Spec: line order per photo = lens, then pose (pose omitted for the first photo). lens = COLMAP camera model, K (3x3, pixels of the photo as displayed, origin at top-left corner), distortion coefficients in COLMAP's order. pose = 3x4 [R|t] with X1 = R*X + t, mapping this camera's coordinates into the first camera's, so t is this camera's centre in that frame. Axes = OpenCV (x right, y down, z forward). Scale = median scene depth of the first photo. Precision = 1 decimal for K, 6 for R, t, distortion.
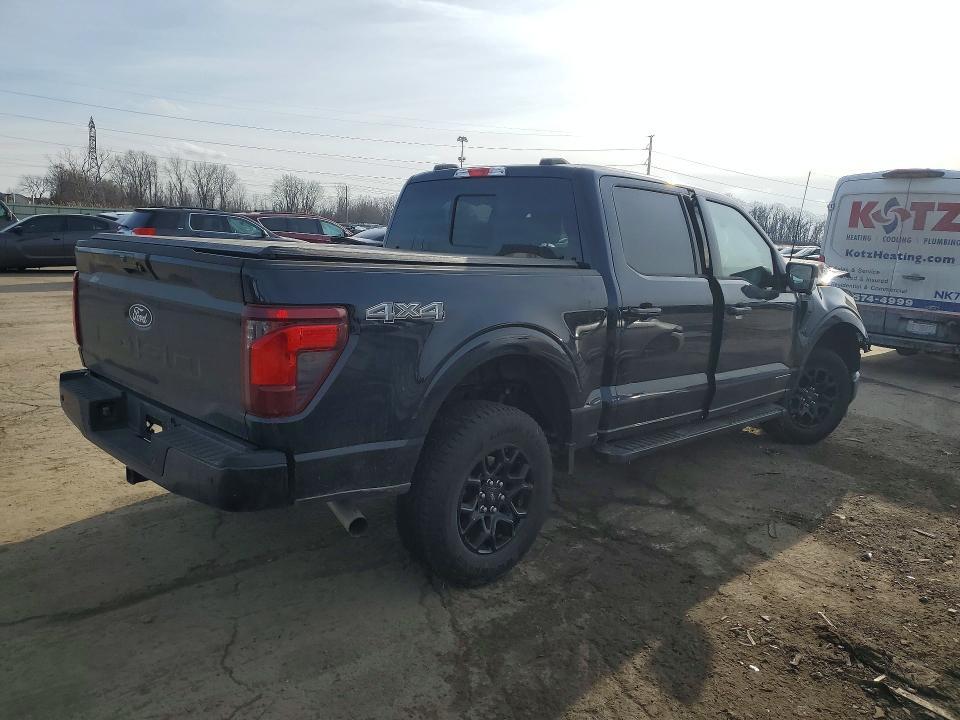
lens RADIAL K [[754.8, 0, 484.4], [0, 754.8, 358.2], [0, 0, 1]] dist [0.024223, -0.012098]
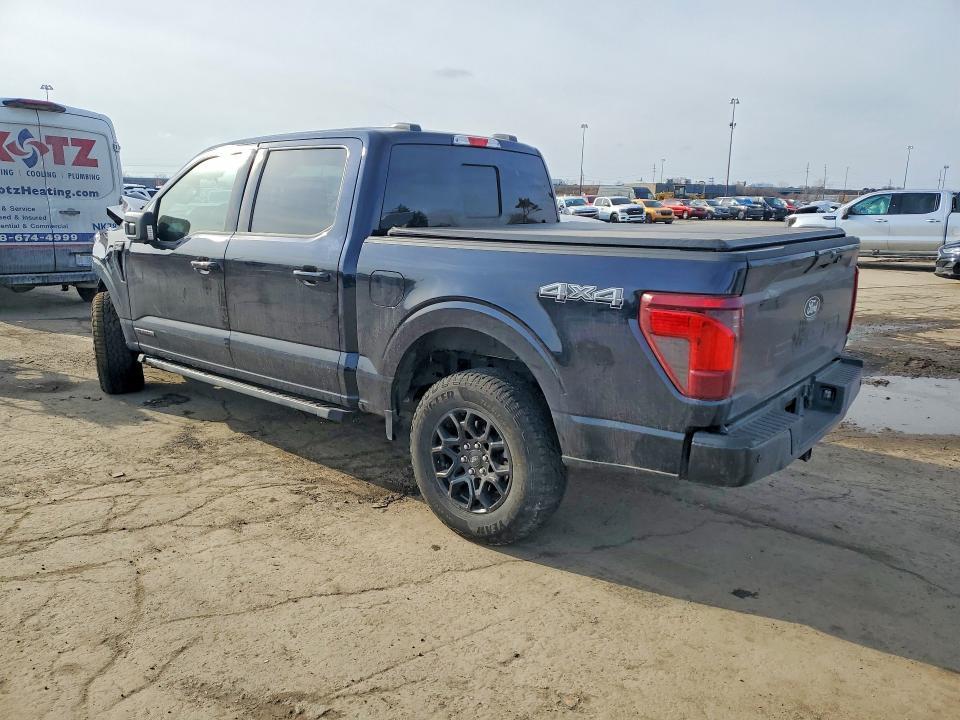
lens RADIAL K [[754.8, 0, 484.4], [0, 754.8, 358.2], [0, 0, 1]] dist [0.024223, -0.012098]
pose [[-0.117256, -0.256521, 0.959400, -0.523695], [0.131379, 0.953566, 0.271019, -0.121938], [-0.984373, 0.157823, -0.078110, 0.560077]]
